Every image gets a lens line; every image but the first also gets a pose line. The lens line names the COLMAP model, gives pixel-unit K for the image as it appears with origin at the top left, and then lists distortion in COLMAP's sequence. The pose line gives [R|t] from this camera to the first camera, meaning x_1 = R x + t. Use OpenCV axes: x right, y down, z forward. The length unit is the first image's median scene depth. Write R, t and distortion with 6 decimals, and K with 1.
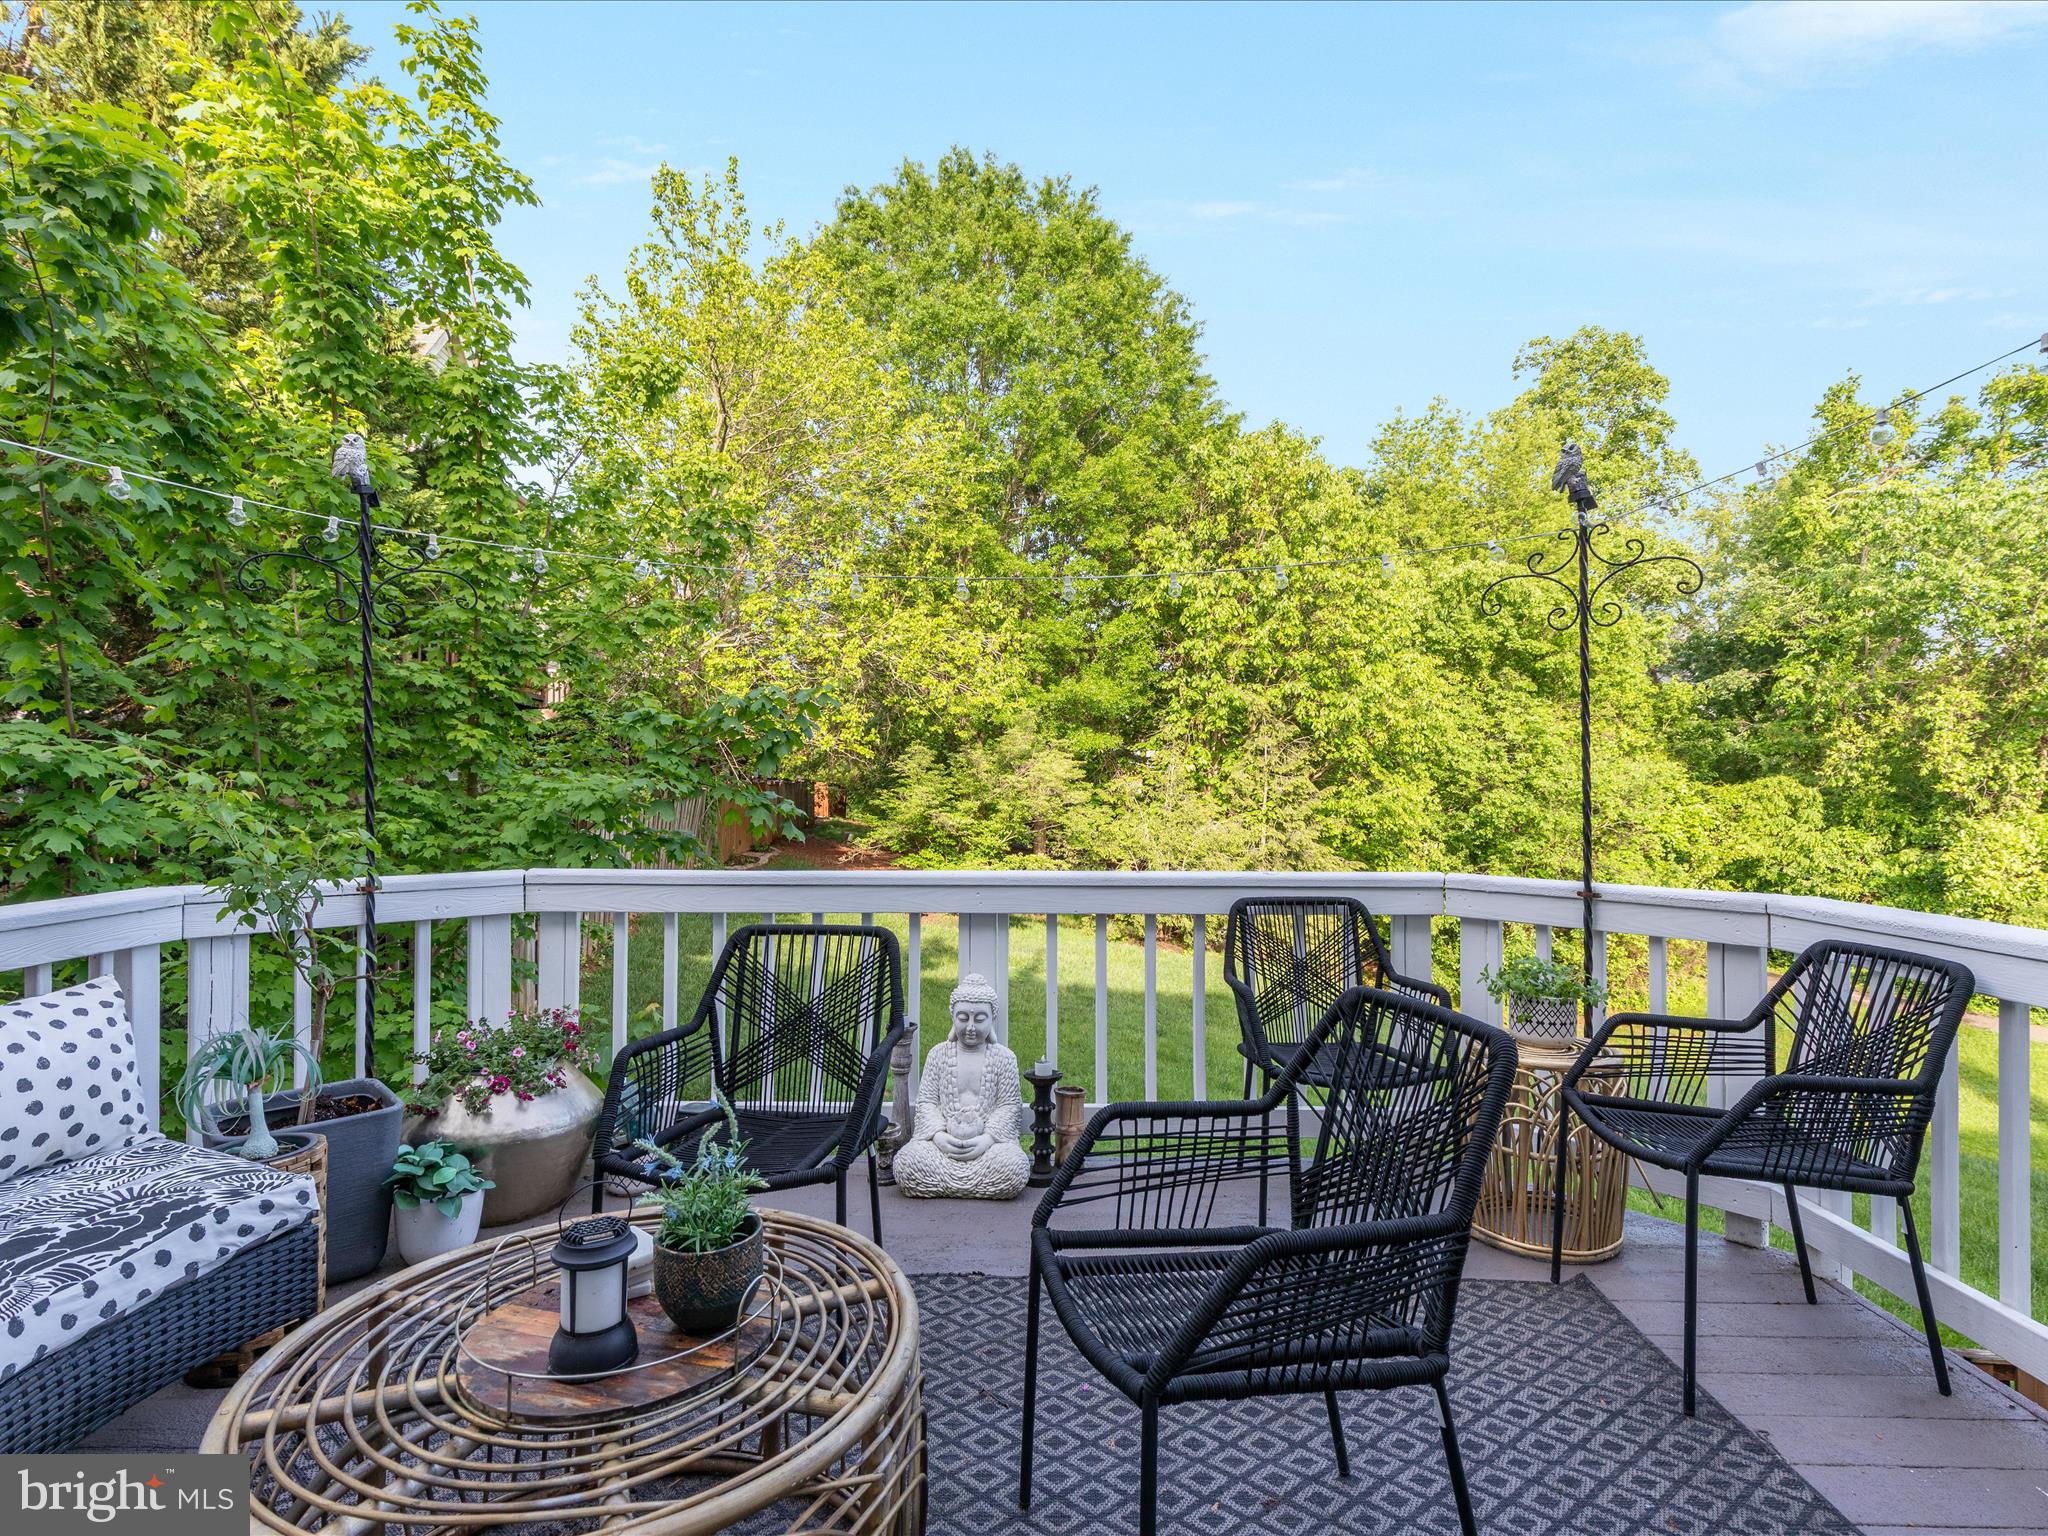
lens RADIAL K [[1013.6, 0, 1024.0], [0, 1013.6, 768.0], [0, 0, 1]] dist [0.000741, -0.000078]
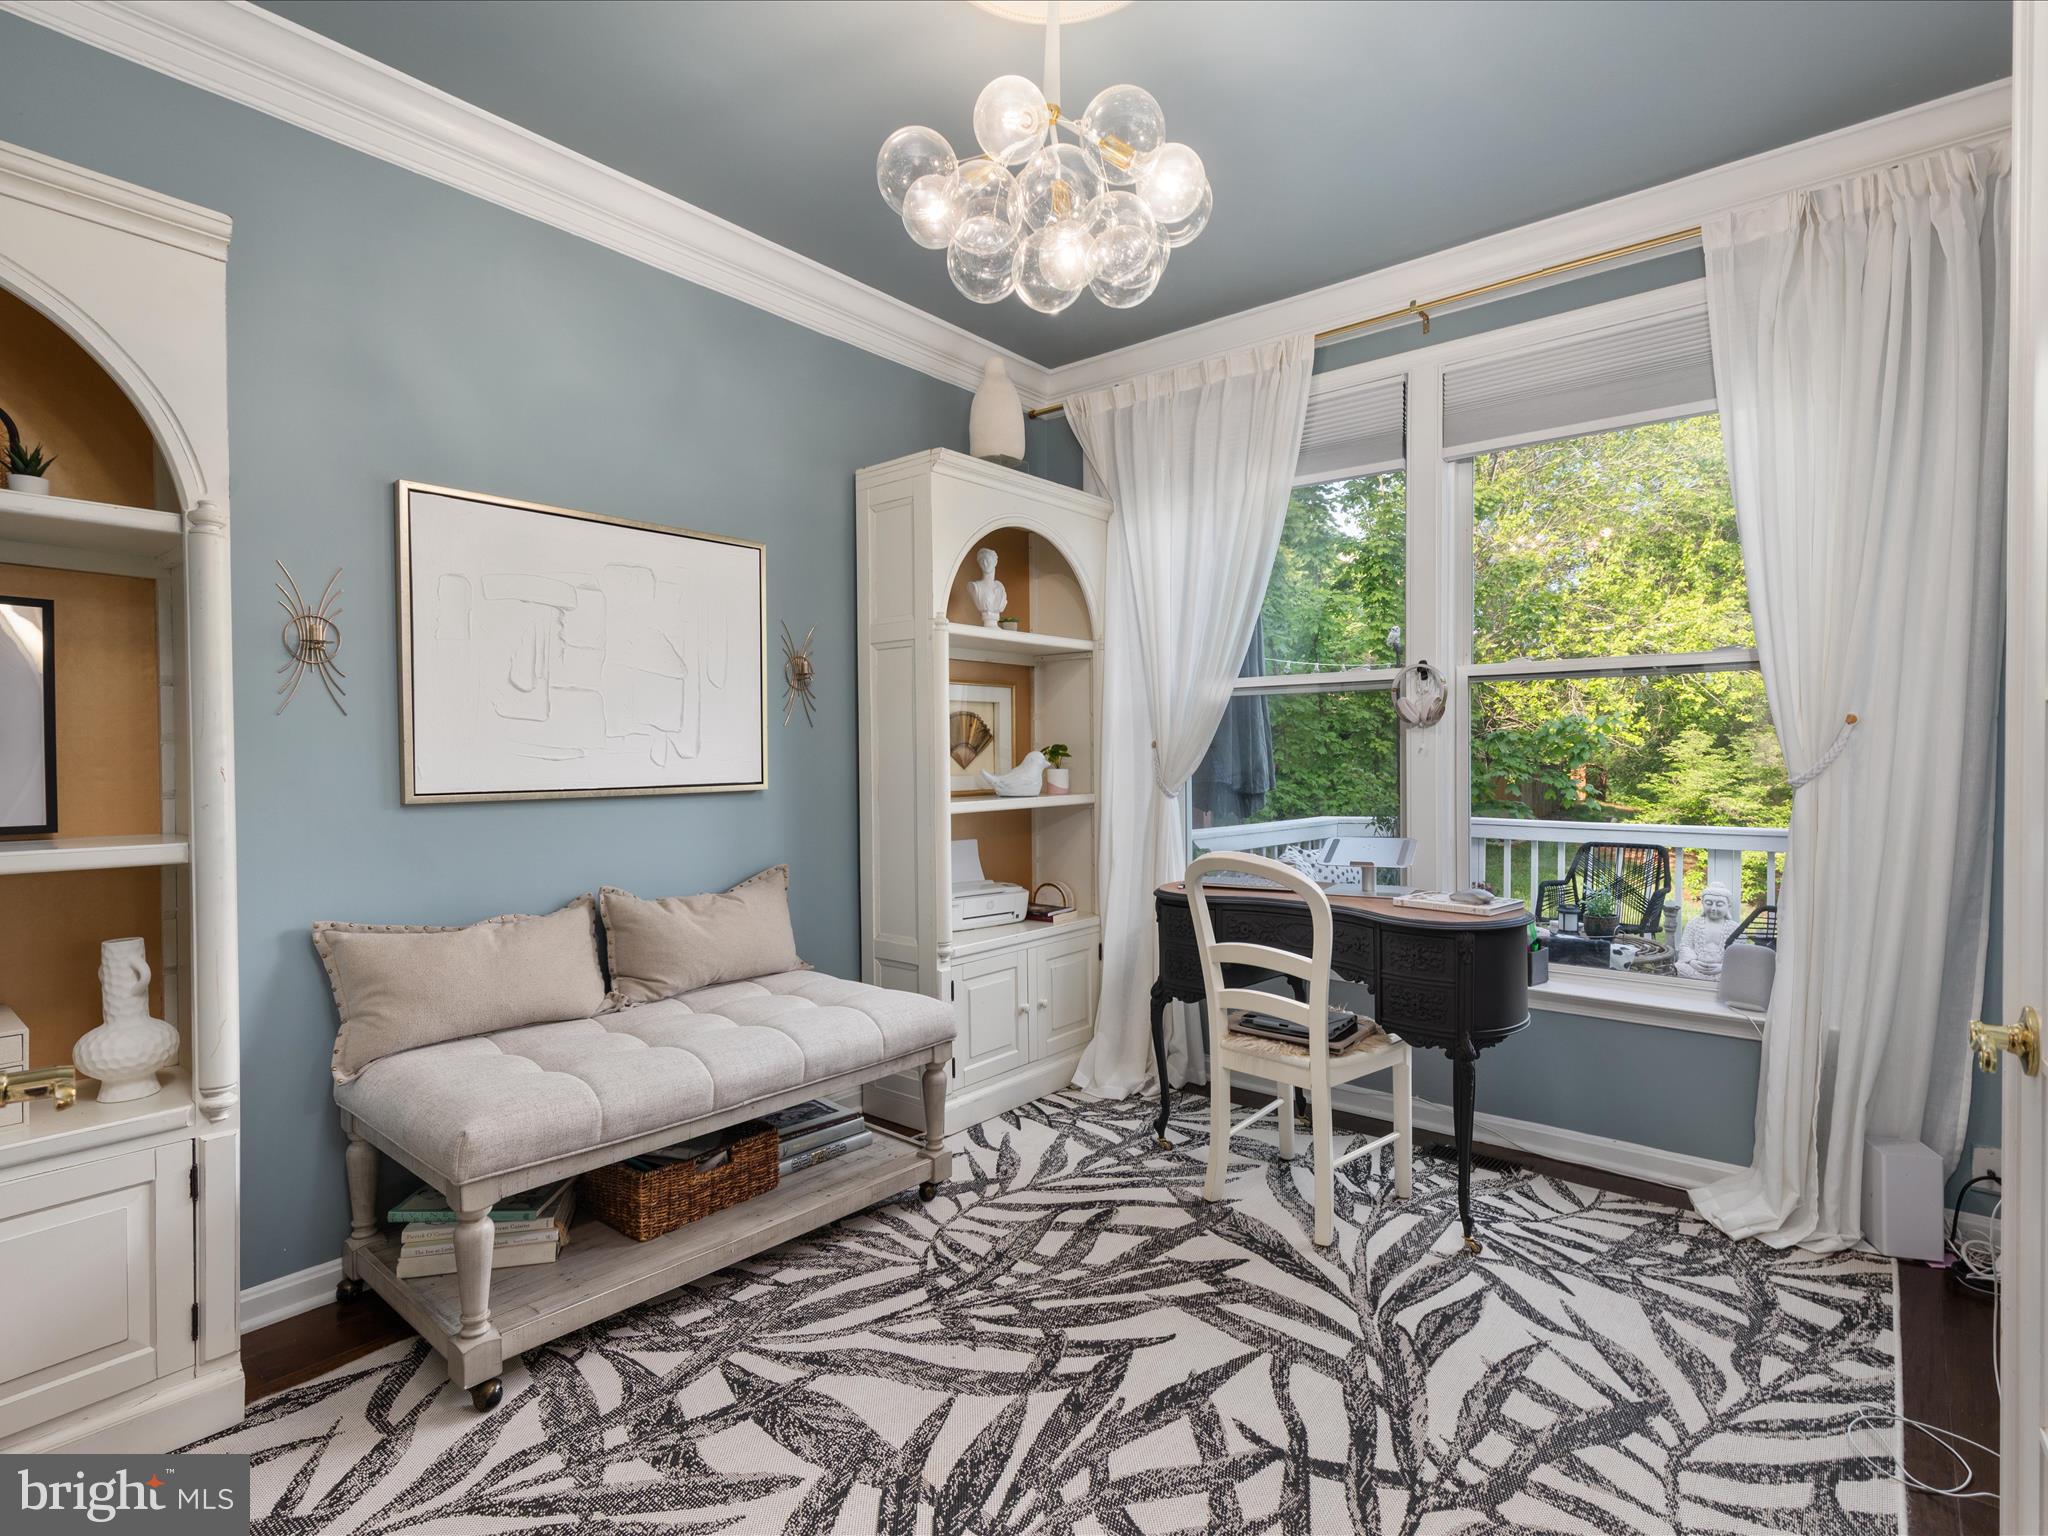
lens RADIAL K [[1013.6, 0, 1024.0], [0, 1013.6, 768.0], [0, 0, 1]] dist [0.000741, -0.000078]
pose [[0.769941, 0.003907, -0.638103, 0.027224], [0.008888, 0.999819, 0.016845, -0.007664], [0.638053, -0.018641, 0.769767, -0.211385]]
